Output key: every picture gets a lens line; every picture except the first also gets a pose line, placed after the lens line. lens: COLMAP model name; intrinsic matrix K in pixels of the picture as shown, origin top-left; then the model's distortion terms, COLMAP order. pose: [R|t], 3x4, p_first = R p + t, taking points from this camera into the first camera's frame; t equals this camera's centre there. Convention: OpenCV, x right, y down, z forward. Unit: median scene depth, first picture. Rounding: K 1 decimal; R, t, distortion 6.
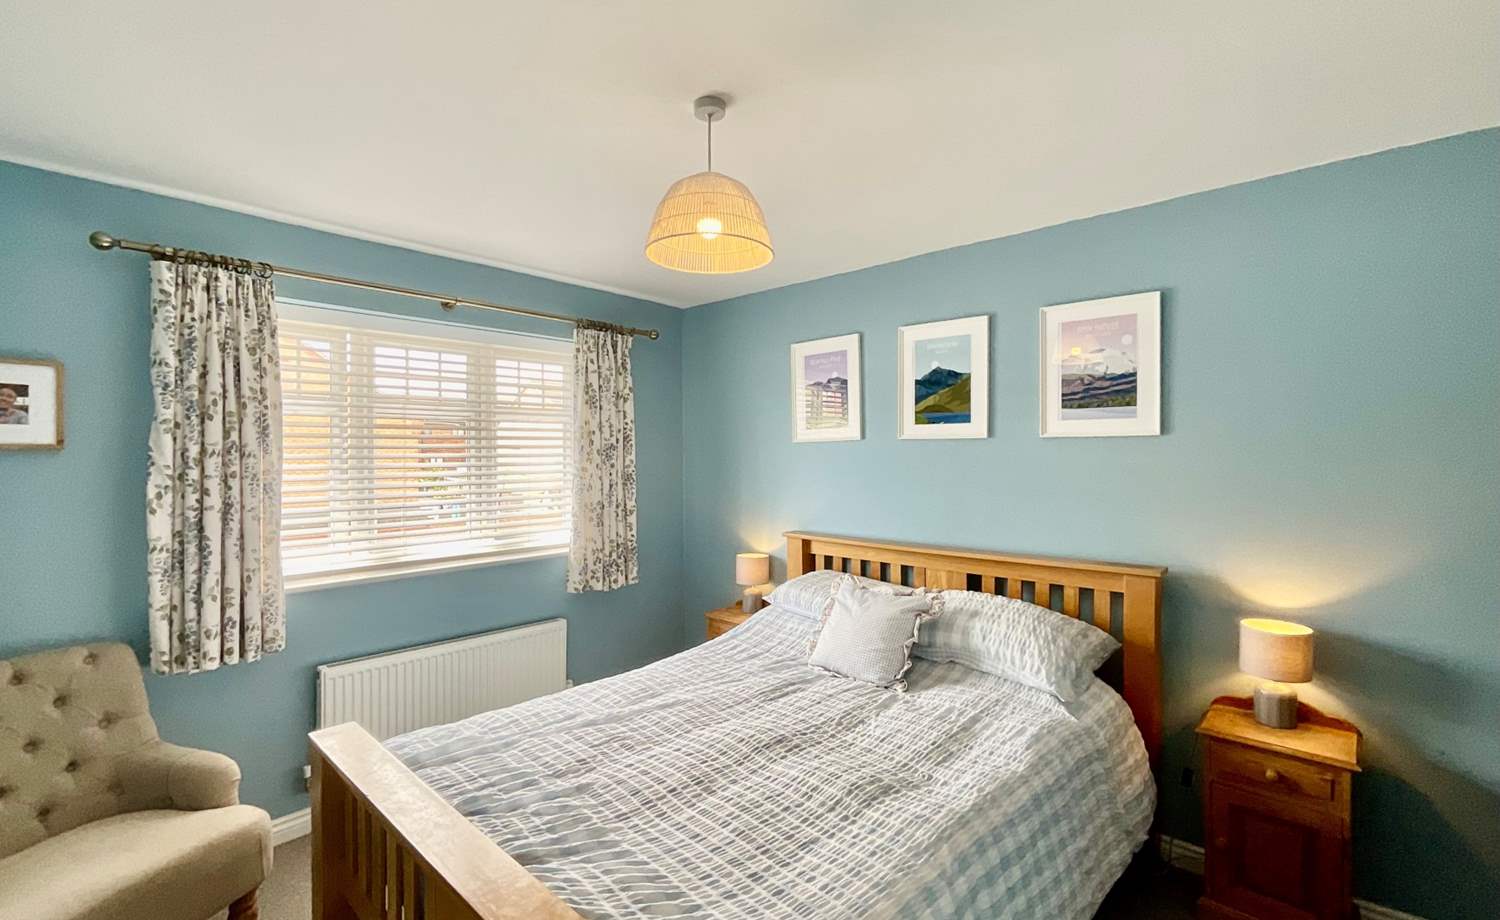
lens RADIAL K [[637.8, 0, 755.9], [0, 637.8, 460.2], [0, 0, 1]] dist [0.000997, -0.001312]
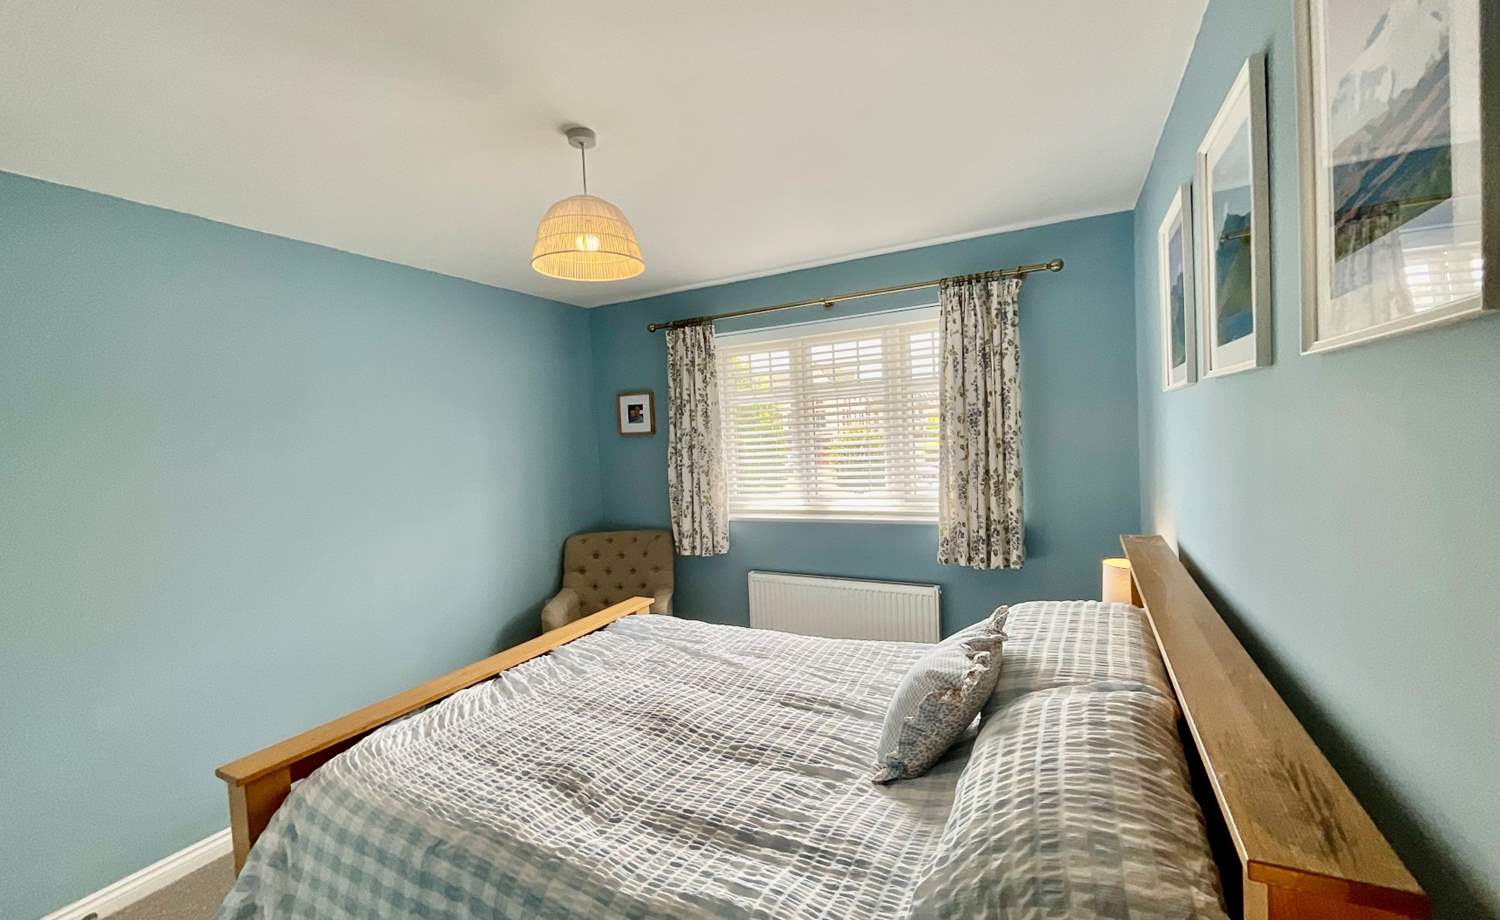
lens RADIAL K [[604.4, 0, 757.0], [0, 604.4, 457.3], [0, 0, 1]] dist [0.000625, 0.000331]
pose [[0.268886, 0.027967, -0.962766, 0.790202], [0.040108, 0.998386, 0.040203, -0.006372], [0.962337, -0.049424, 0.267330, 0.722962]]
